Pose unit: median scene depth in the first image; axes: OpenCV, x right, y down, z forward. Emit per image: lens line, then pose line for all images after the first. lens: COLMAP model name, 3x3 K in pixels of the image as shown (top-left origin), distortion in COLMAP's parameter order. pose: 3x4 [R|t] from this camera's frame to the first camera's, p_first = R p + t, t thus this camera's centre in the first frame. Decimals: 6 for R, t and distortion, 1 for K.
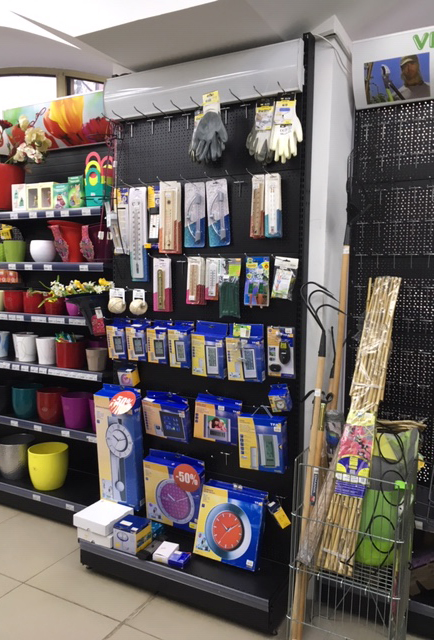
lens RADIAL K [[540.9, 0, 217.0], [0, 540.9, 320.0], [0, 0, 1]] dist [-0.006385, -0.001324]
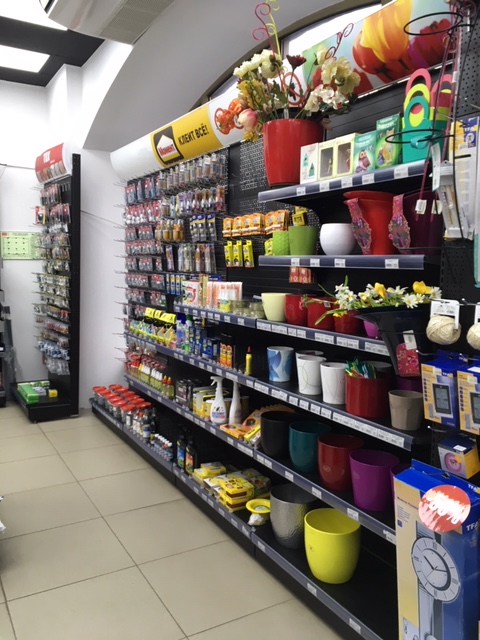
lens RADIAL K [[537.0, 0, 240.0], [0, 537.0, 320.0], [0, 0, 1]] dist [0.085637, -0.110996]
pose [[0.845288, 0.054124, -0.531563, -0.058921], [-0.048655, 0.998520, 0.024300, -0.037783], [0.532091, 0.005323, 0.846670, 0.375726]]
